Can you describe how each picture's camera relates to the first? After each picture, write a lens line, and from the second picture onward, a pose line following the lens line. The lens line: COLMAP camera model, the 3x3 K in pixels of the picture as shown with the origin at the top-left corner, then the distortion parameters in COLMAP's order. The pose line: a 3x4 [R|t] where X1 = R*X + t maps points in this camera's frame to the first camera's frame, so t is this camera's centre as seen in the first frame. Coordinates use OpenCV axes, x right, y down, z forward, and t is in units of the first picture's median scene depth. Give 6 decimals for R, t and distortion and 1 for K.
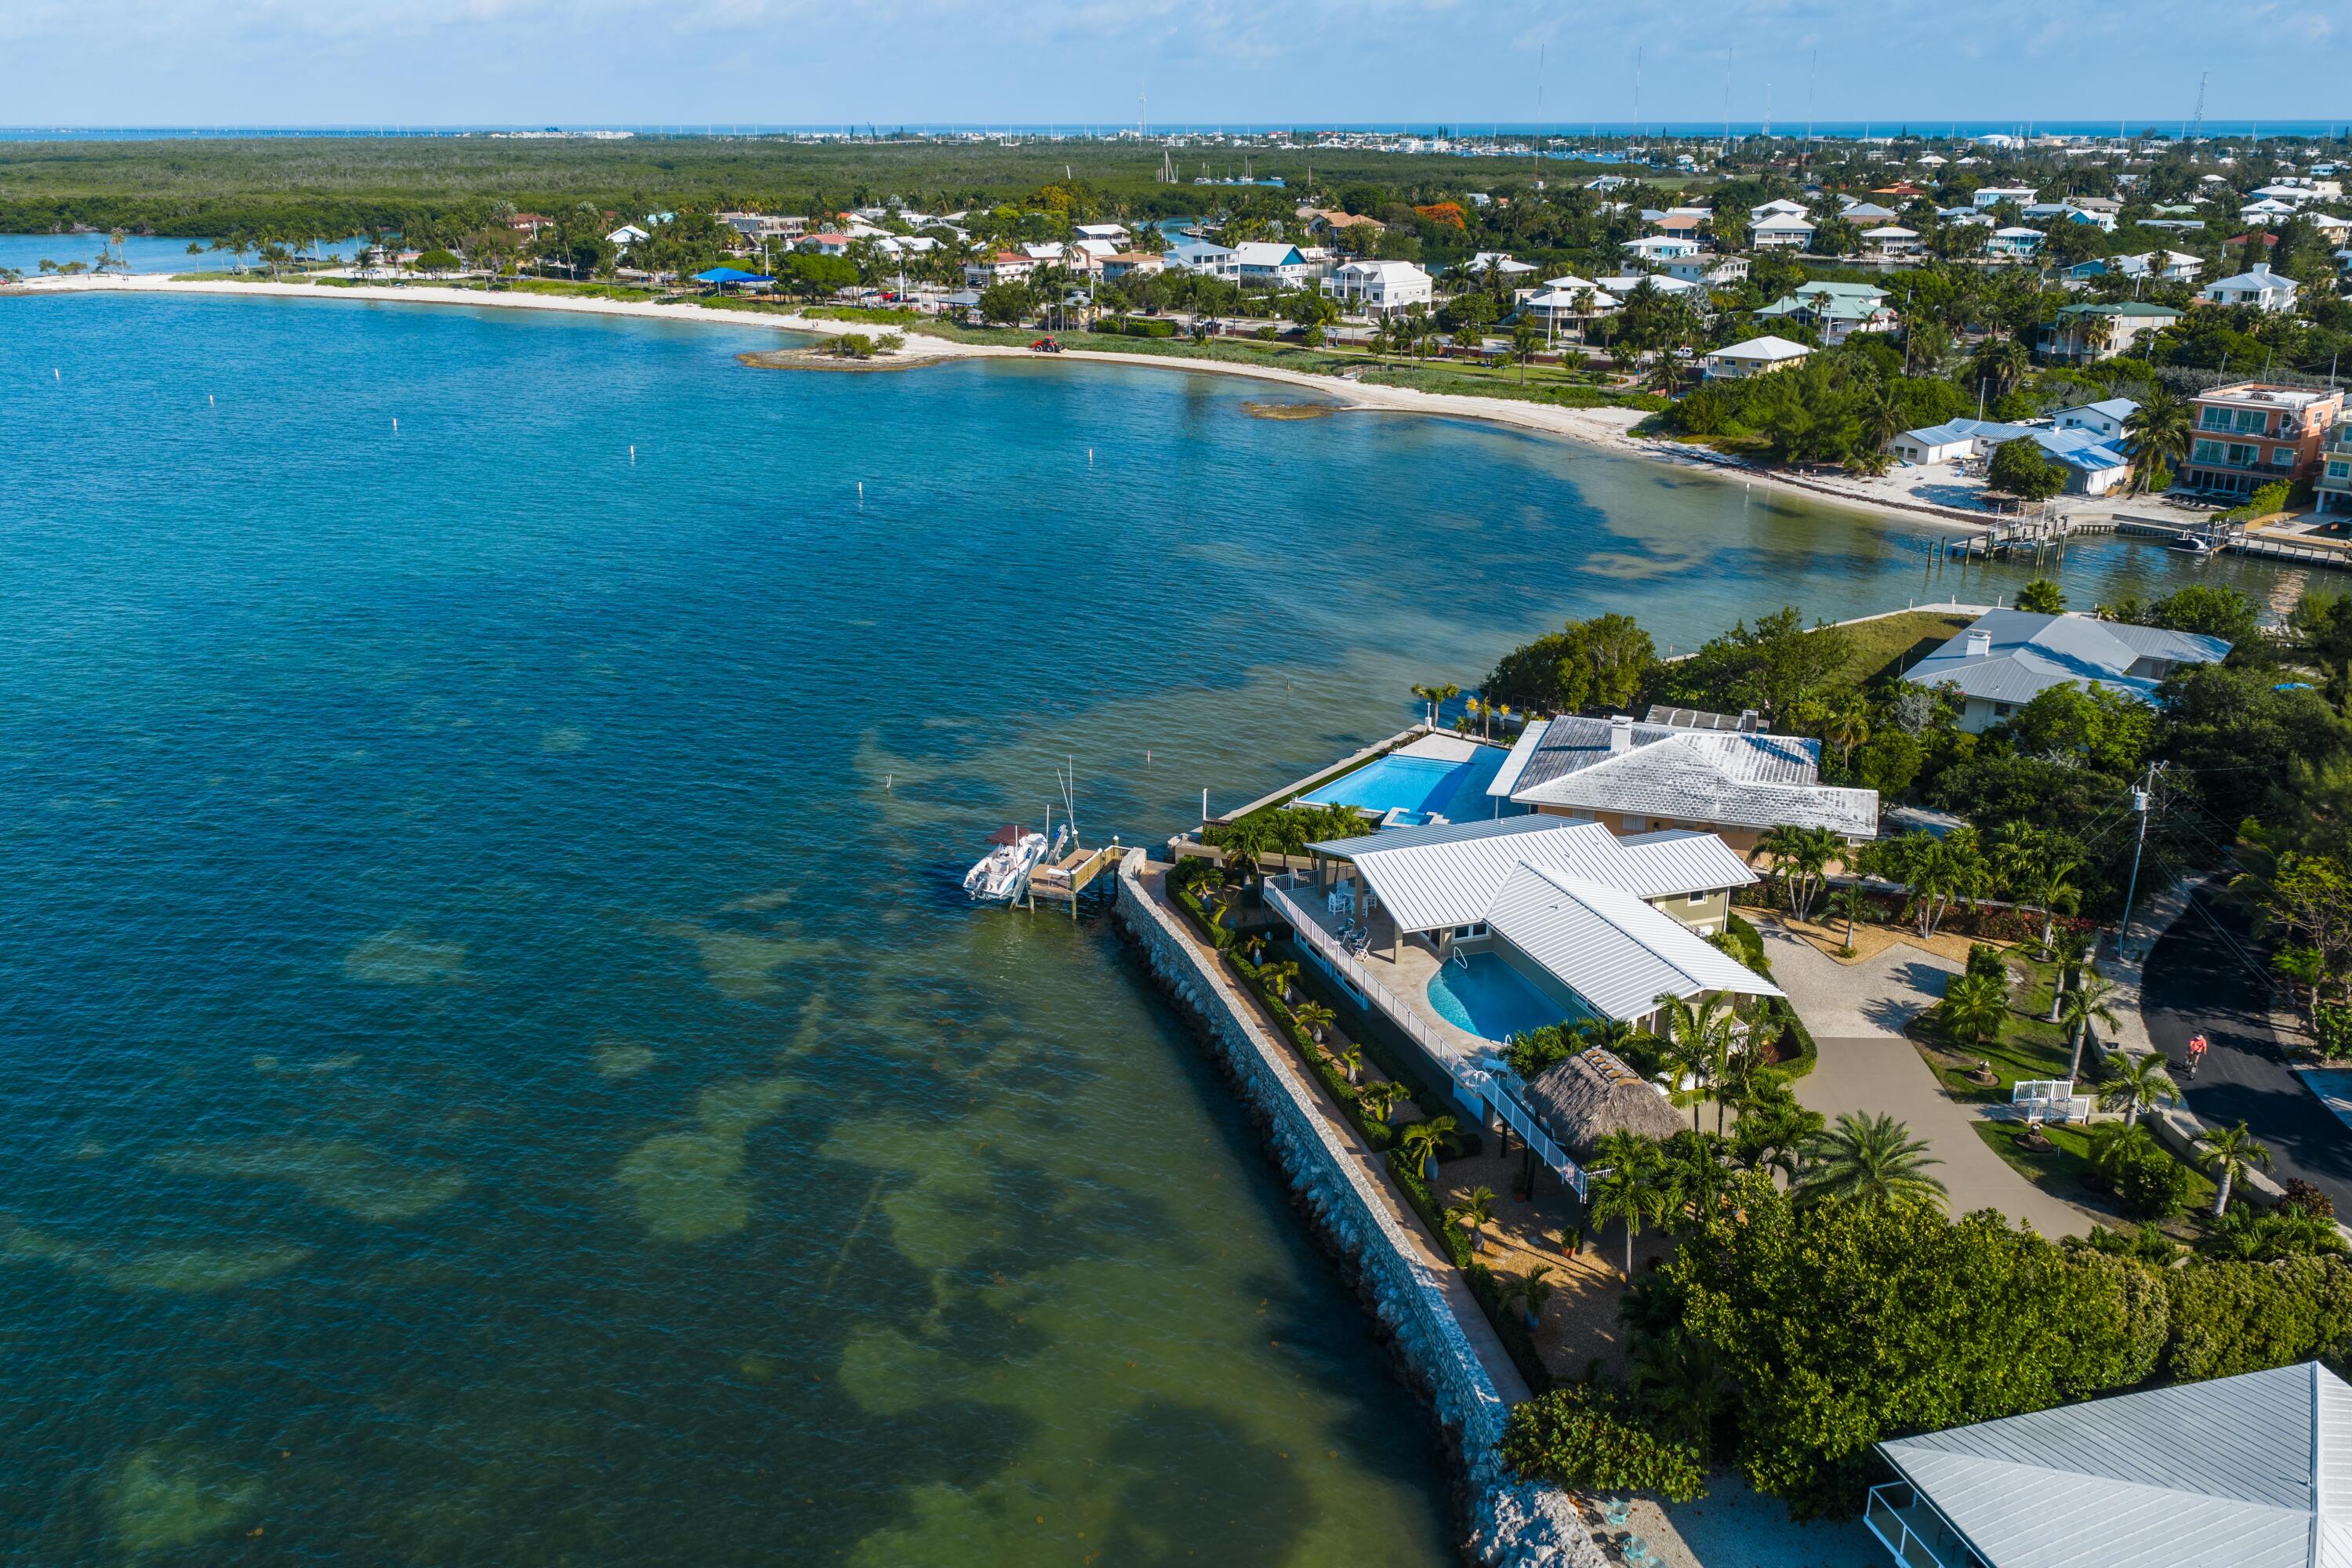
lens RADIAL K [[1939.7, 0, 1176.7], [0, 1939.7, 744.6], [0, 0, 1]] dist [0.001431, -0.007415]
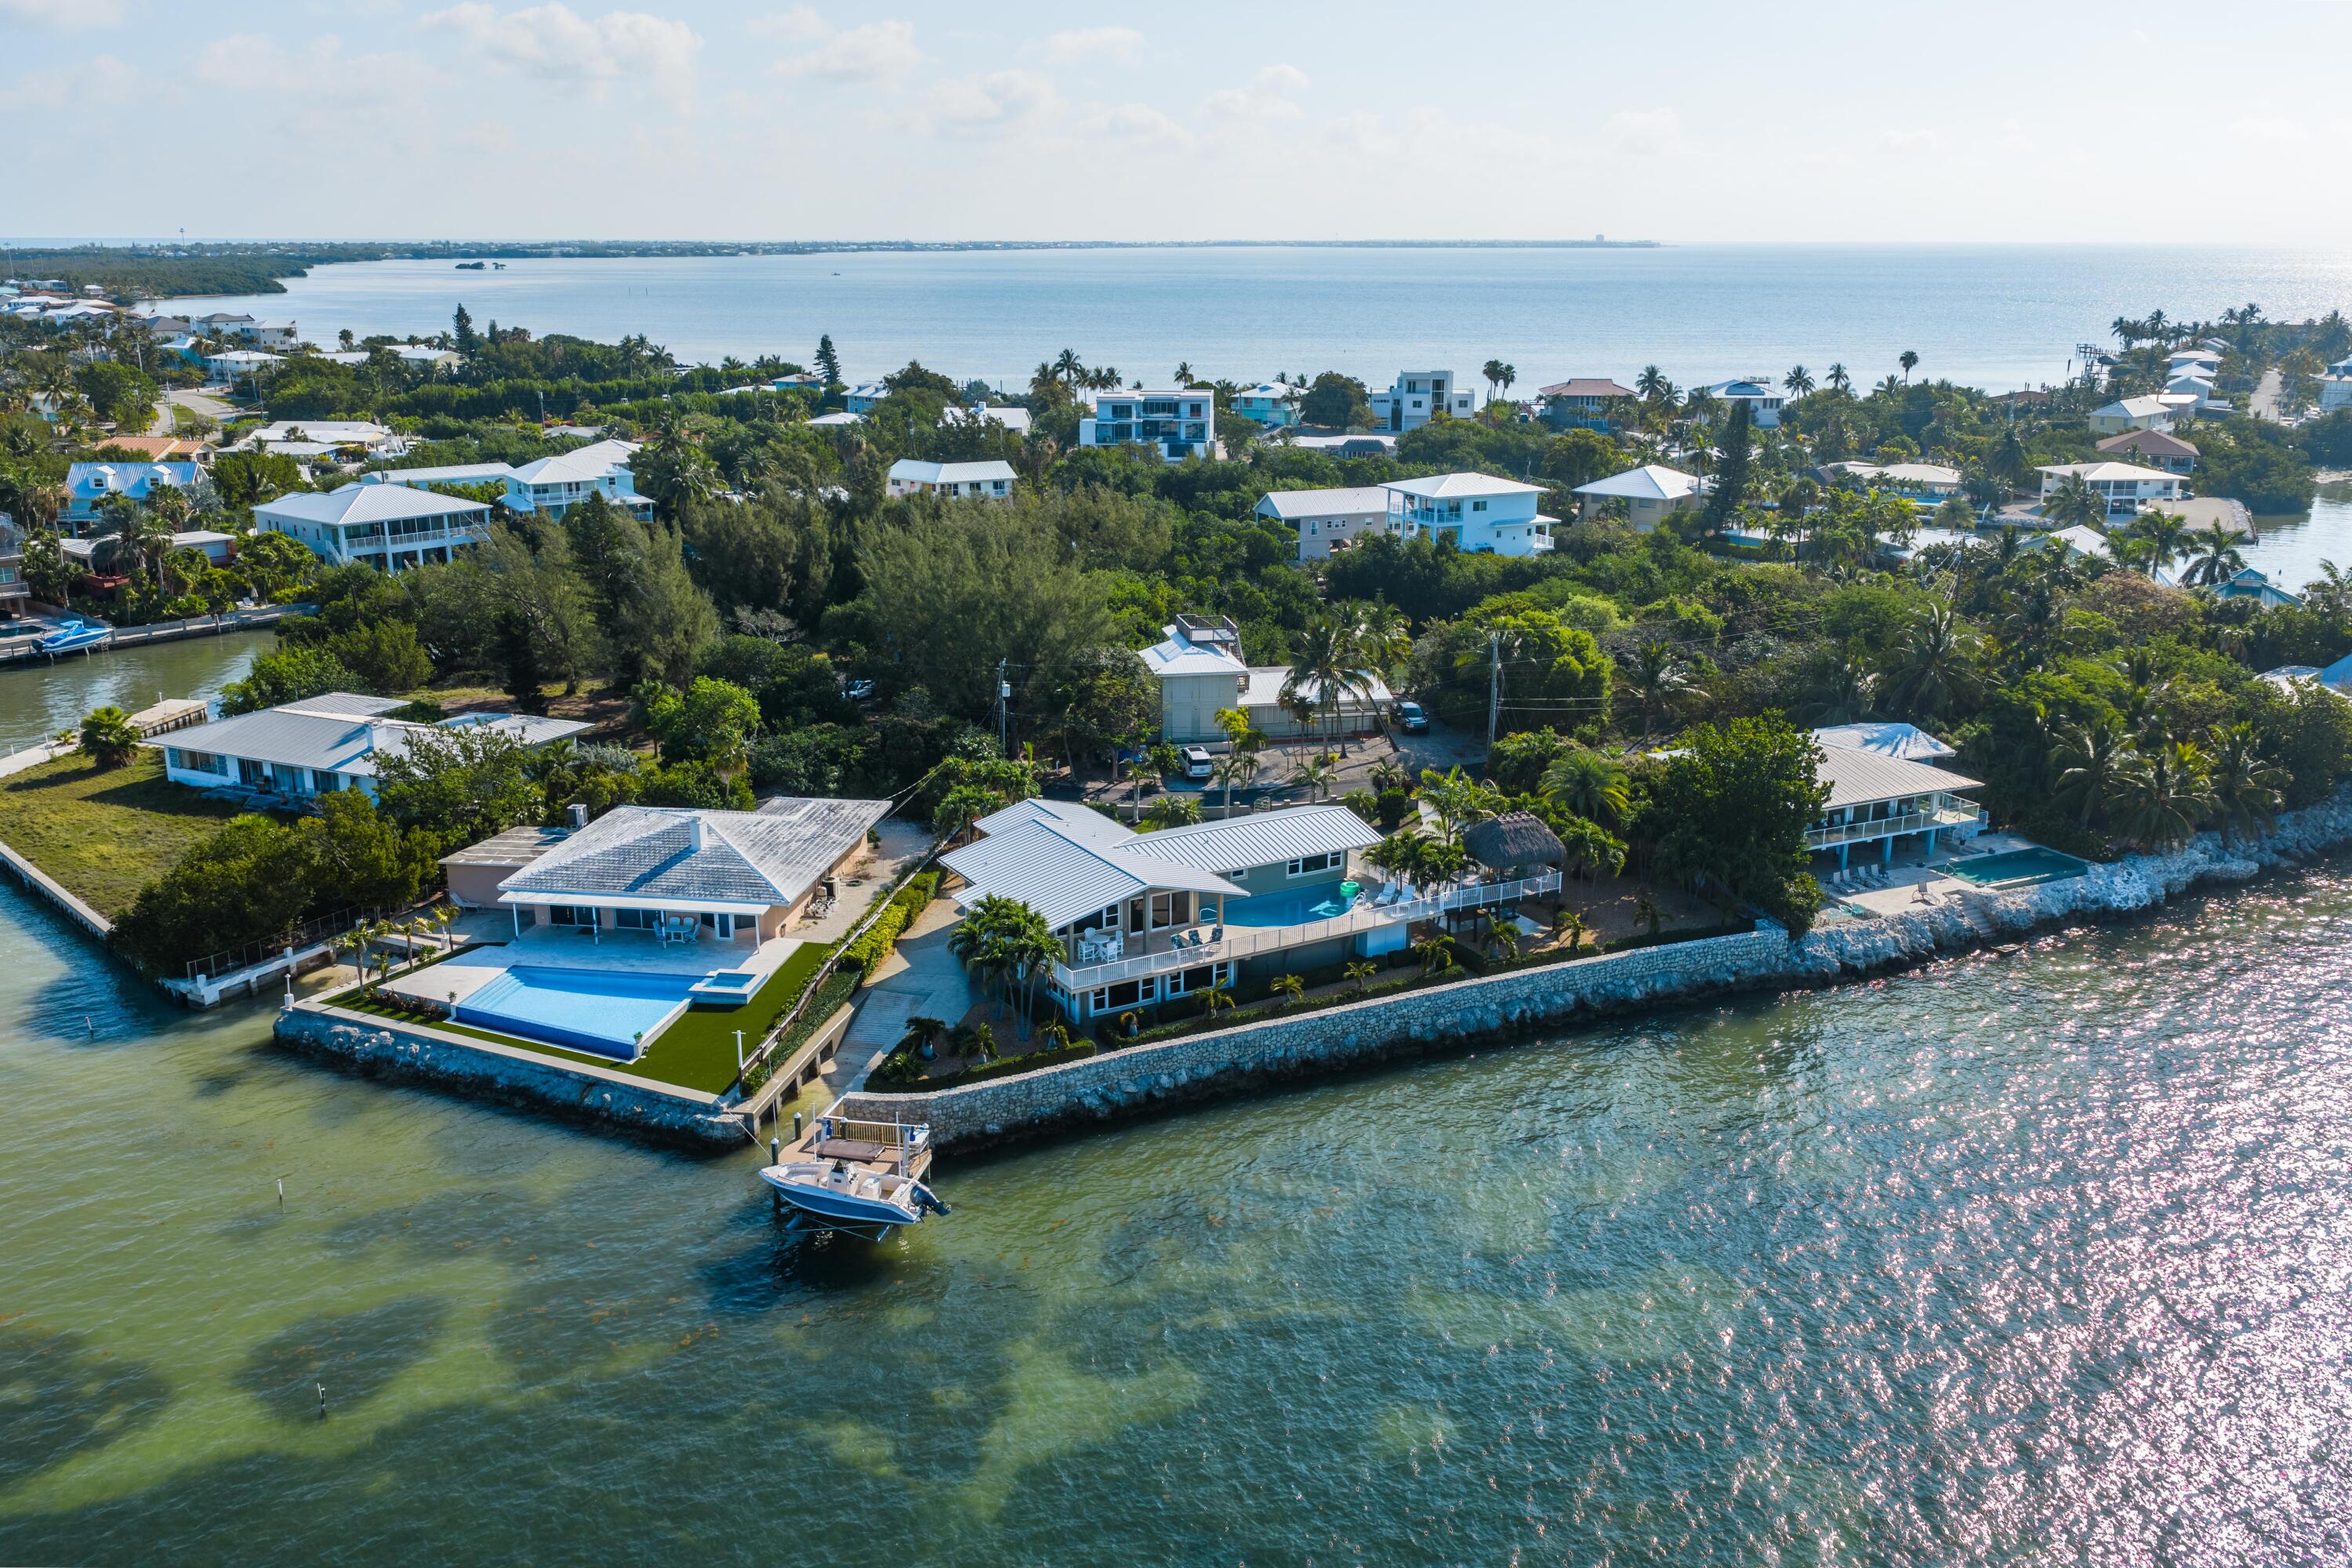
lens RADIAL K [[1939.7, 0, 1176.7], [0, 1939.7, 744.6], [0, 0, 1]] dist [0.001431, -0.007415]
pose [[-0.193651, -0.241941, 0.950770, -0.360680], [0.290306, 0.911583, 0.291099, -0.126179], [-0.937135, 0.332385, -0.106292, 0.430409]]
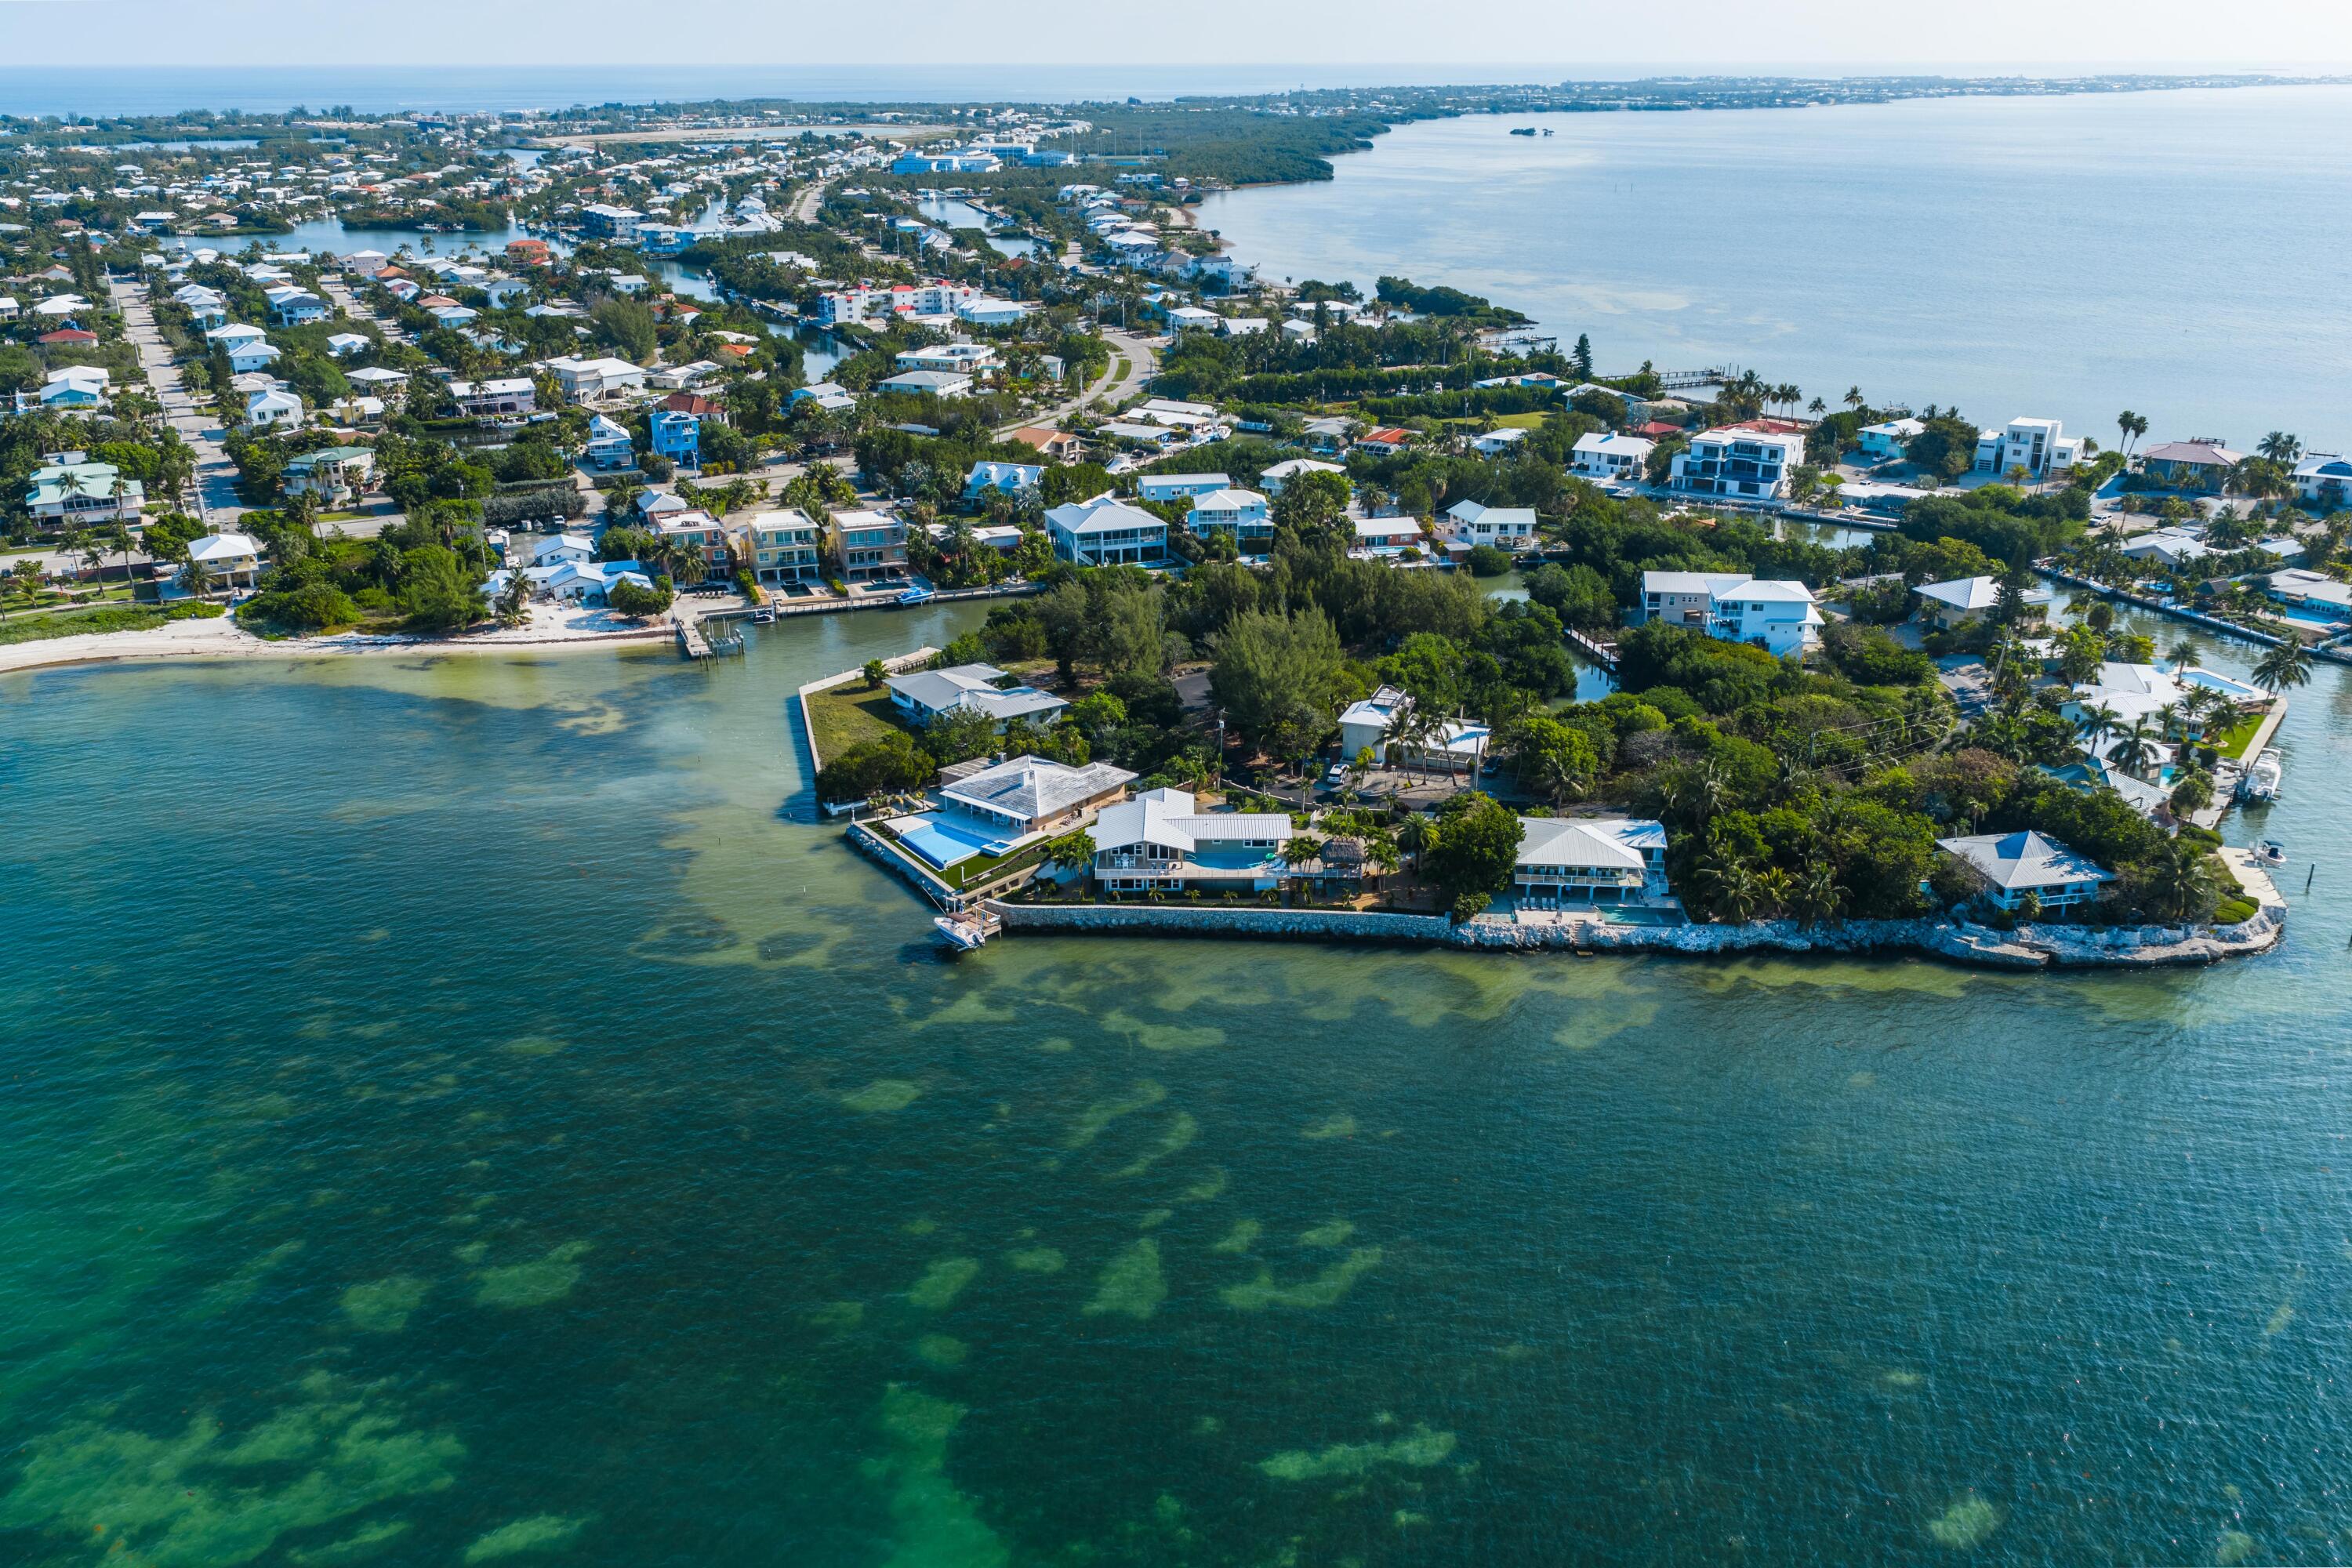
lens RADIAL K [[1939.7, 0, 1176.7], [0, 1939.7, 744.6], [0, 0, 1]] dist [0.001431, -0.007415]
pose [[0.336308, -0.309108, 0.889578, -0.813393], [0.283270, 0.934058, 0.217472, -0.229385], [-0.898140, 0.178853, 0.401692, -0.014734]]
